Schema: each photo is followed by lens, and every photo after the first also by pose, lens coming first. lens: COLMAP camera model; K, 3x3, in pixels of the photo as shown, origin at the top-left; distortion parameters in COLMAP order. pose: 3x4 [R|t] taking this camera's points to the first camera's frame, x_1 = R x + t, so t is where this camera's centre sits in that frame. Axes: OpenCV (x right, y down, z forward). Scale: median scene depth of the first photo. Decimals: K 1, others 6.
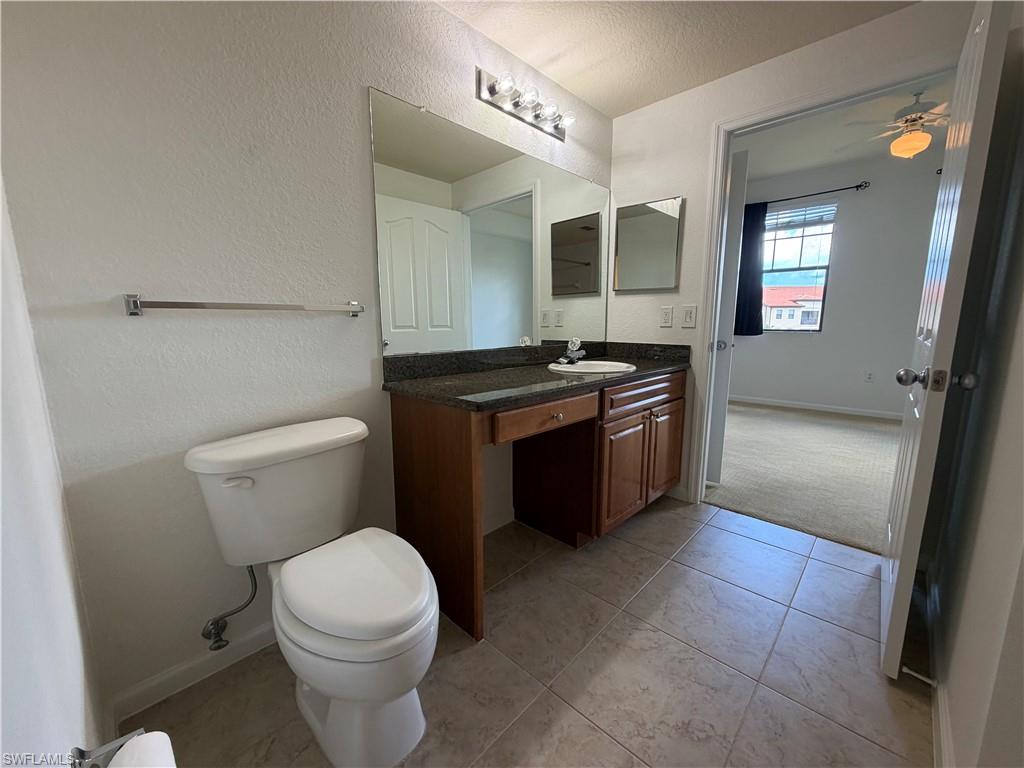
lens RADIAL K [[406.9, 0, 512.8], [0, 406.9, 385.6], [0, 0, 1]] dist [-0.001009, 0.000074]
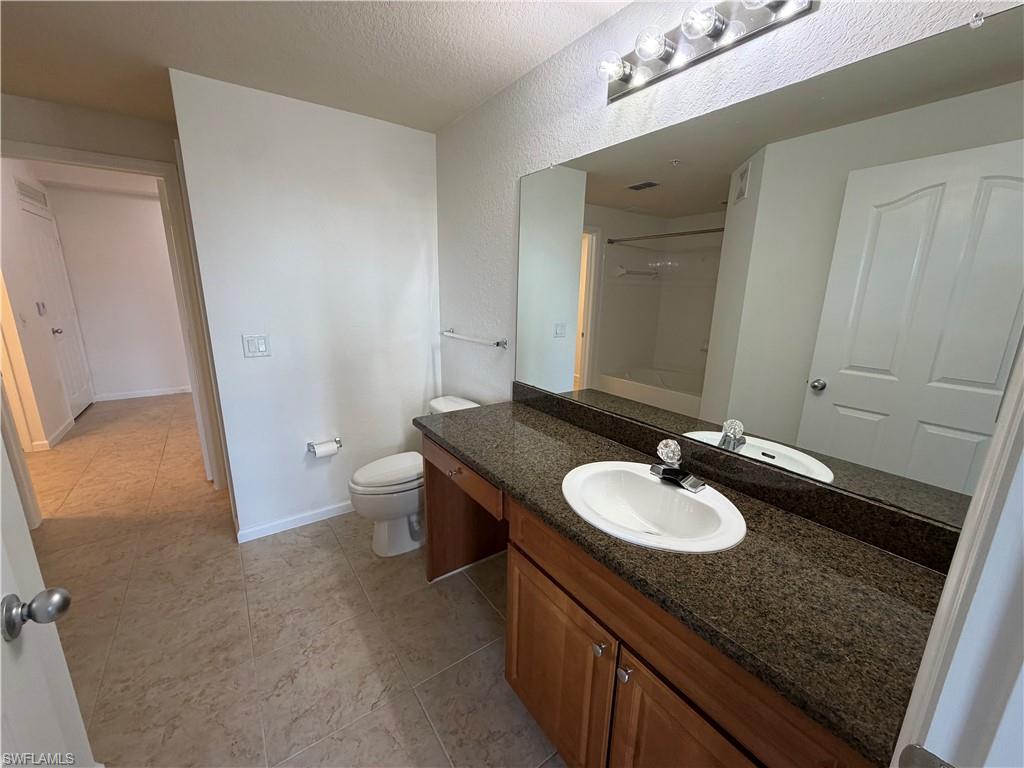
lens RADIAL K [[406.9, 0, 511.5], [0, 406.9, 386.9], [0, 0, 1]] dist [-0.001009, 0.000074]
pose [[-0.192118, 0.224152, -0.955430, 1.245352], [-0.164196, 0.952500, 0.256481, -0.512942], [0.967538, 0.206153, -0.146188, 1.551972]]
